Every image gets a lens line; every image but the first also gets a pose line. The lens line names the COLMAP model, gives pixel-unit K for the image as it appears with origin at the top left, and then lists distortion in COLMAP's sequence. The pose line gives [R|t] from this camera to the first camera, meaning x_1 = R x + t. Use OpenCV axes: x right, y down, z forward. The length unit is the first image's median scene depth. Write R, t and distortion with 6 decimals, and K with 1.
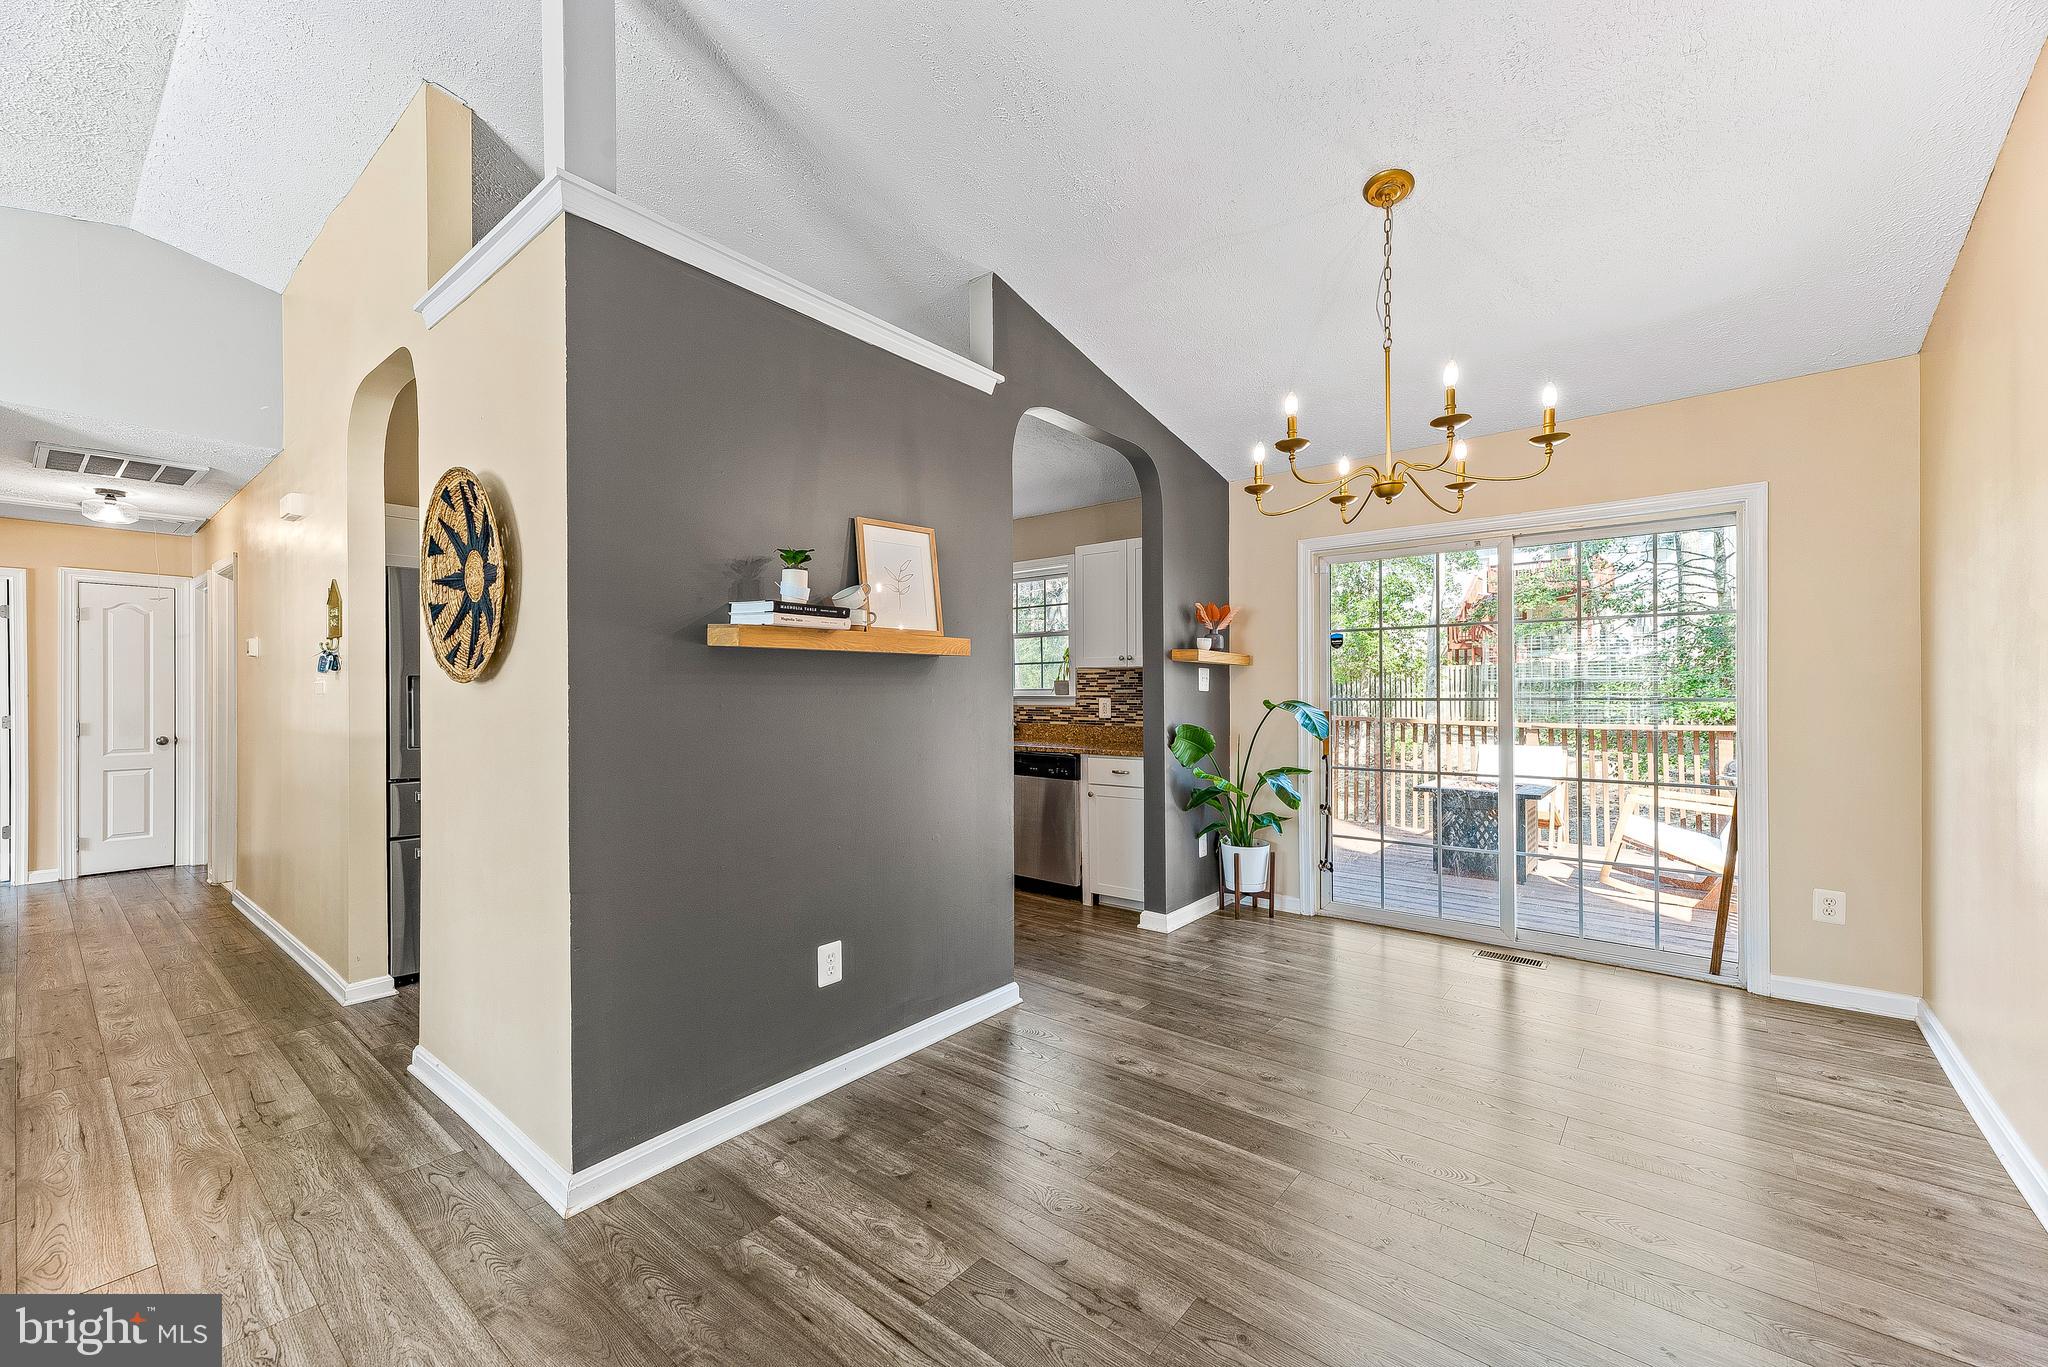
lens RADIAL K [[826.8, 0, 1023.0], [0, 826.8, 690.2], [0, 0, 1]] dist [0.012005, -0.000758]
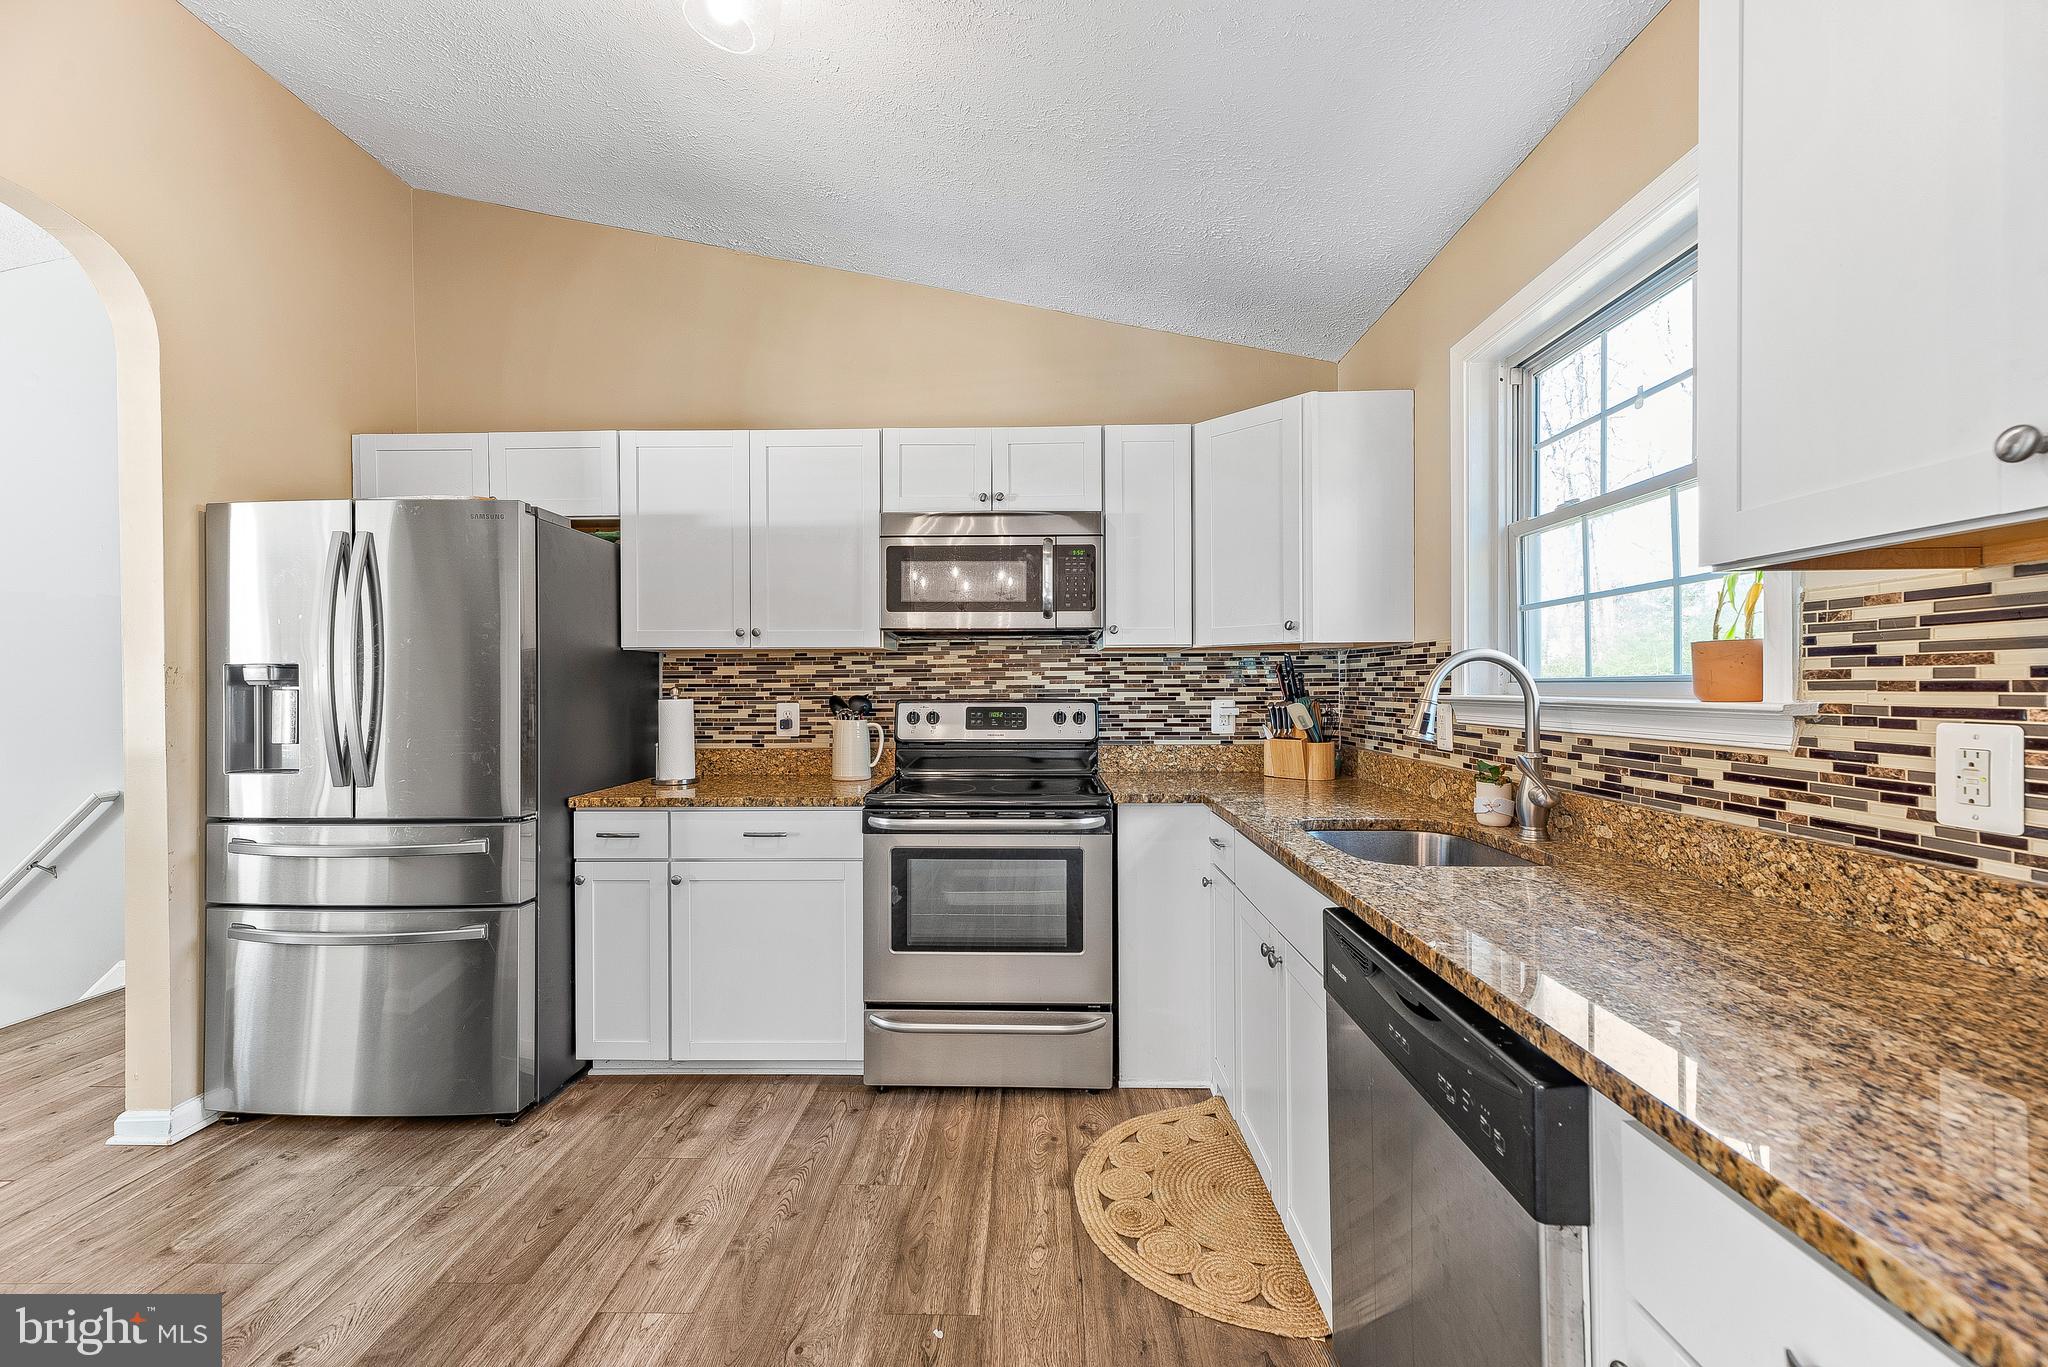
lens RADIAL K [[826.8, 0, 1014.2], [0, 826.8, 691.2], [0, 0, 1]] dist [0.012005, -0.000758]
pose [[0.609958, 0.006464, -0.792408, 0.142103], [0.002470, 0.999946, 0.010058, -0.000013], [0.792430, -0.008093, 0.609909, 0.873929]]
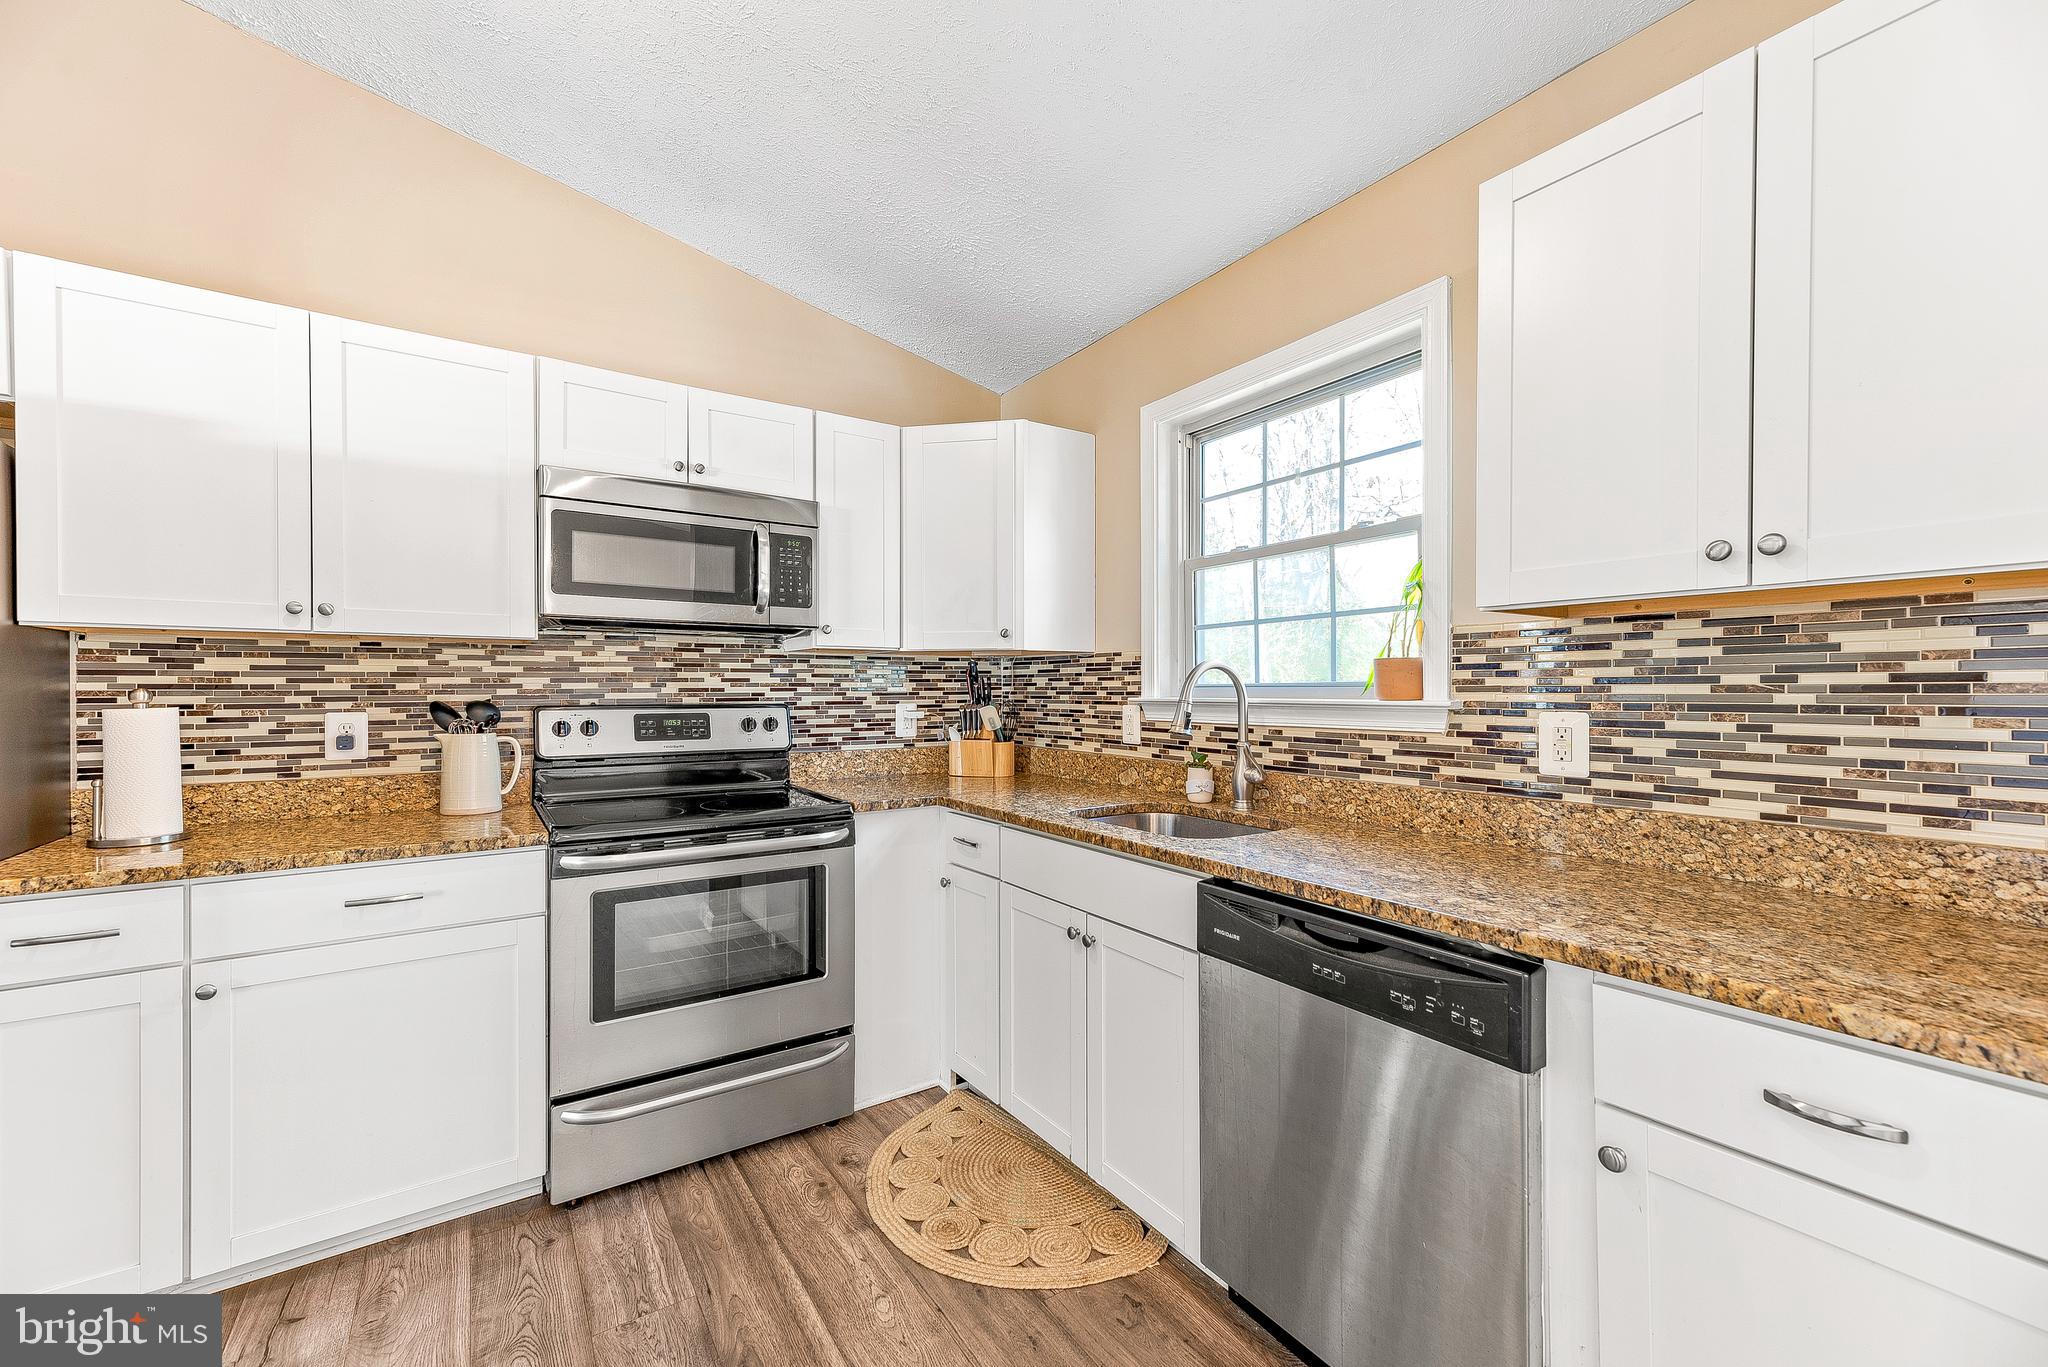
lens RADIAL K [[826.8, 0, 1025.0], [0, 826.8, 697.5], [0, 0, 1]] dist [0.012005, -0.000758]
pose [[0.957244, 0.005141, -0.289237, -0.003620], [-0.002002, 0.999936, 0.011149, 0.001485], [0.289276, -0.010093, 0.957193, 0.790997]]
